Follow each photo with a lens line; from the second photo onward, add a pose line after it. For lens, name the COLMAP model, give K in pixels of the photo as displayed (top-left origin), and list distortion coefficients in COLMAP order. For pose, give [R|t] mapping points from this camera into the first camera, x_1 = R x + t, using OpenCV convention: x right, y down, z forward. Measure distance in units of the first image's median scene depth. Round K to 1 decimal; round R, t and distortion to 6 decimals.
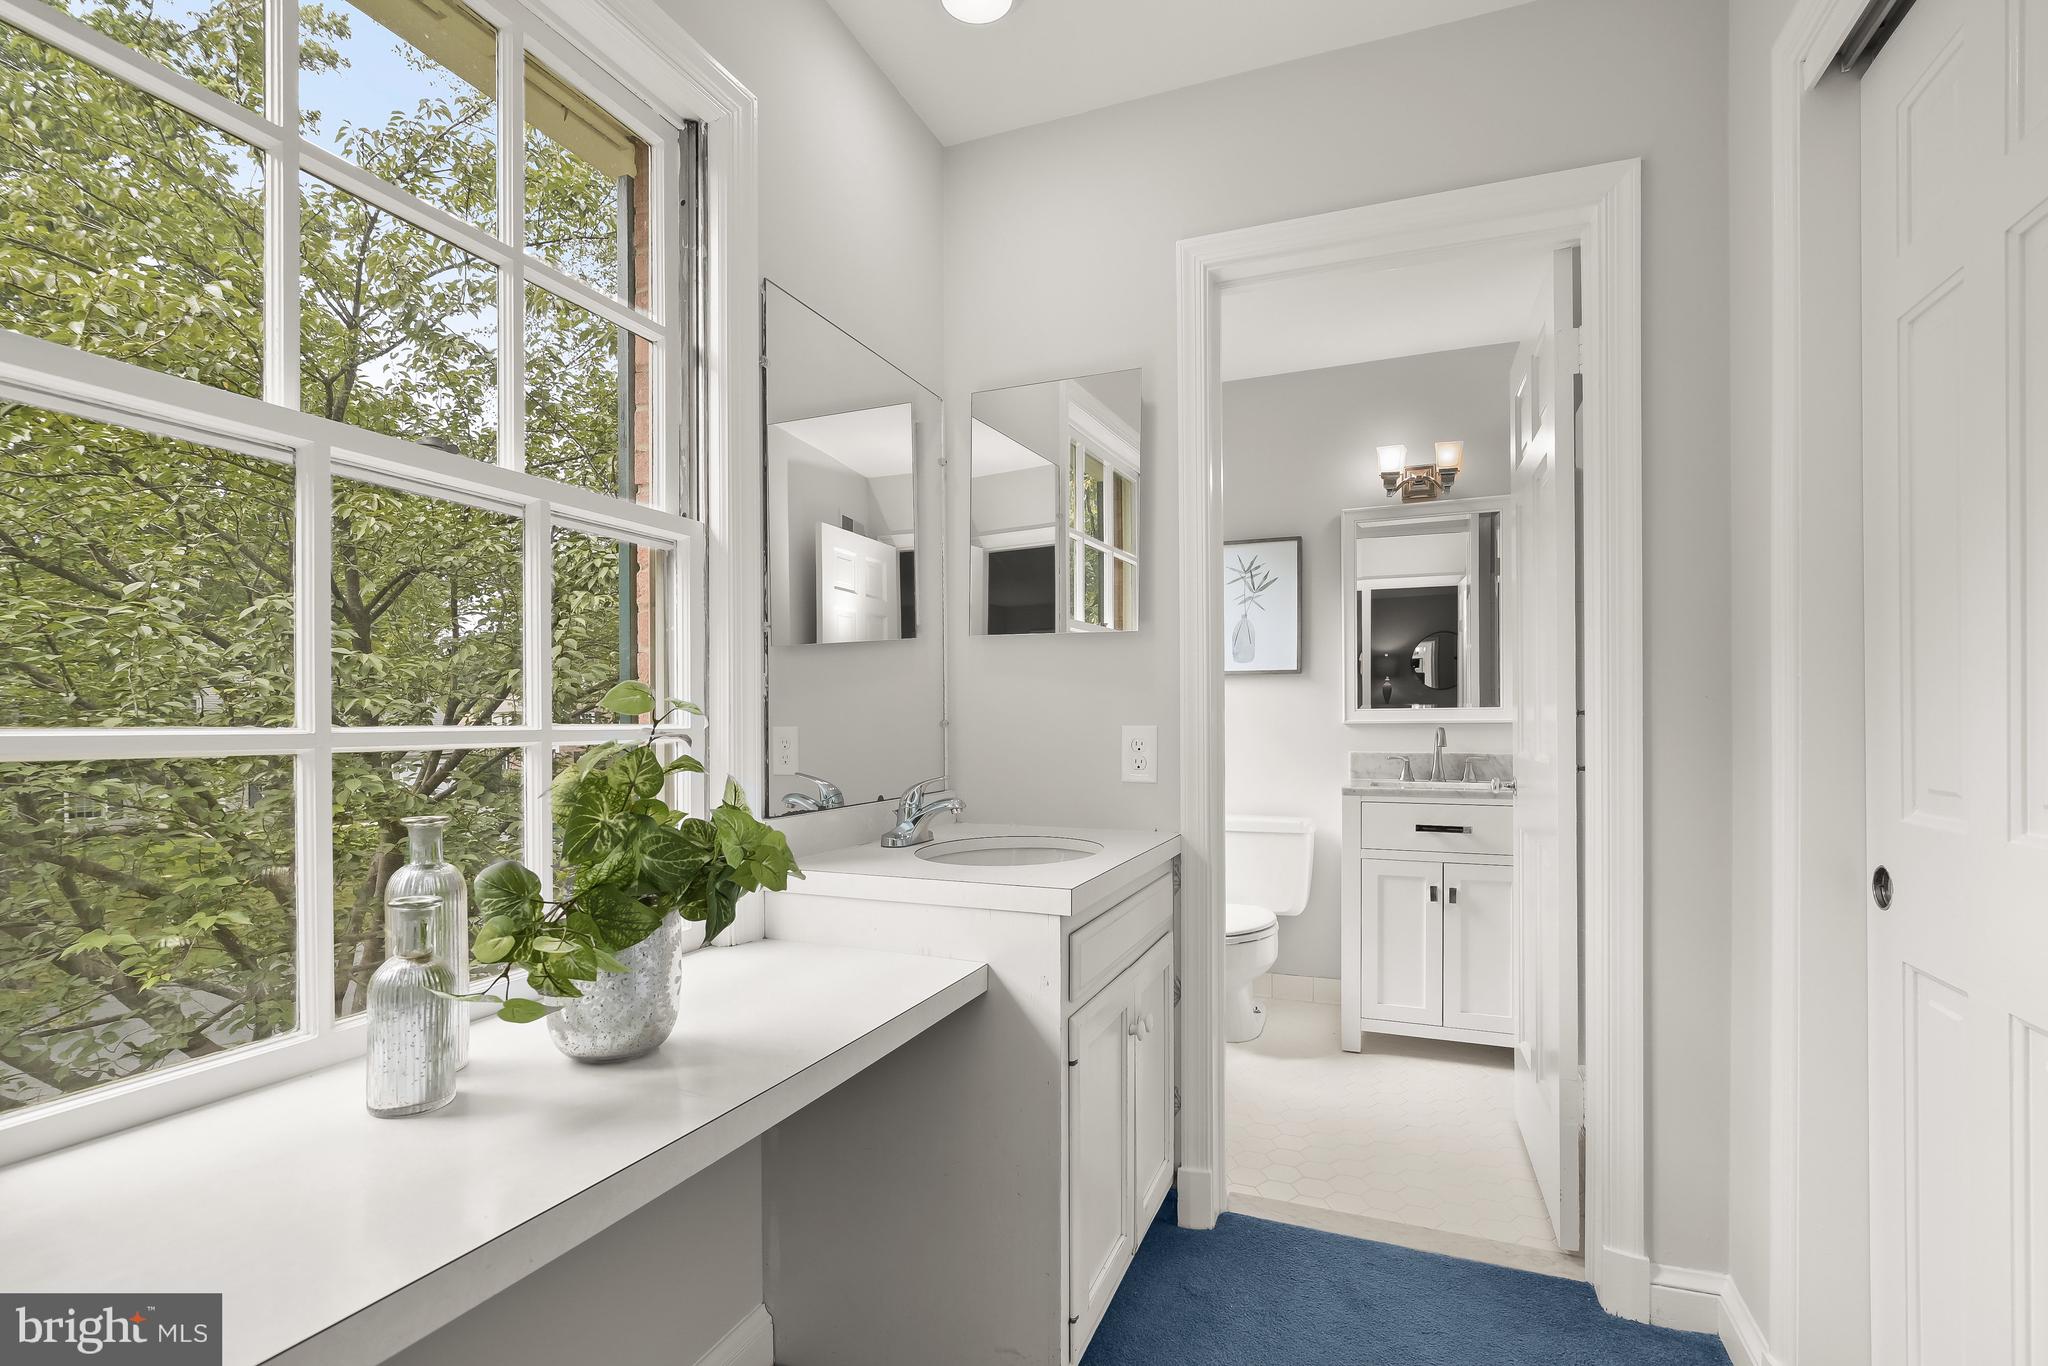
lens RADIAL K [[953.4, 0, 1014.6], [0, 953.4, 725.8], [0, 0, 1]] dist [-0.004795, 0.001011]
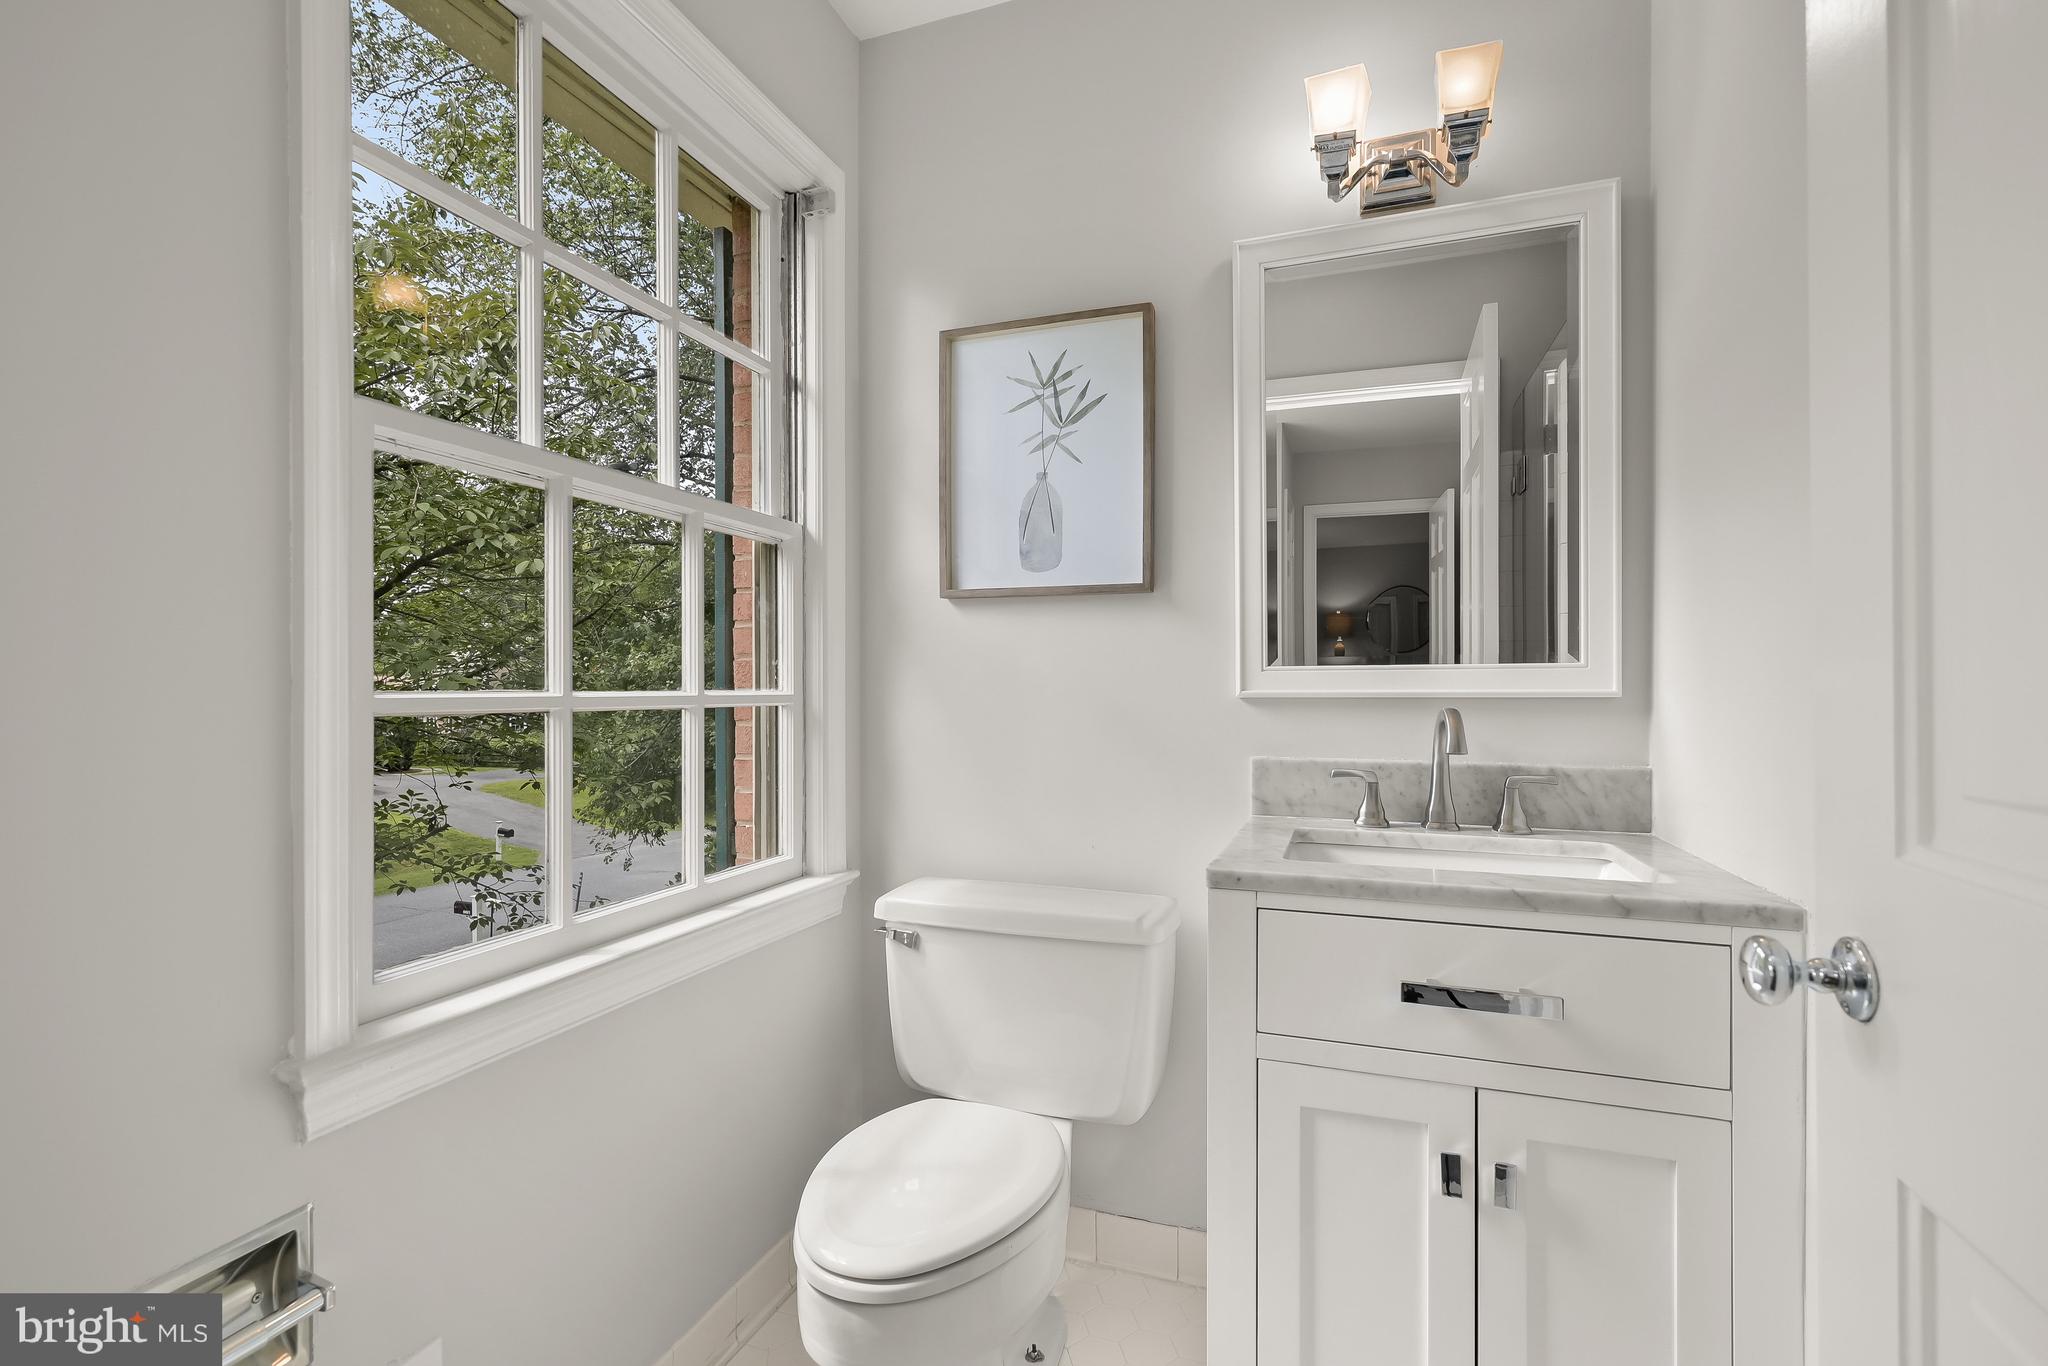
lens RADIAL K [[953.4, 0, 1016.3], [0, 953.4, 684.2], [0, 0, 1]] dist [-0.004795, 0.001011]
pose [[0.998968, 0.002516, 0.045357, 0.223348], [-0.002160, 0.999967, -0.007887, -0.004960], [-0.045375, 0.007781, 0.998940, 0.557520]]
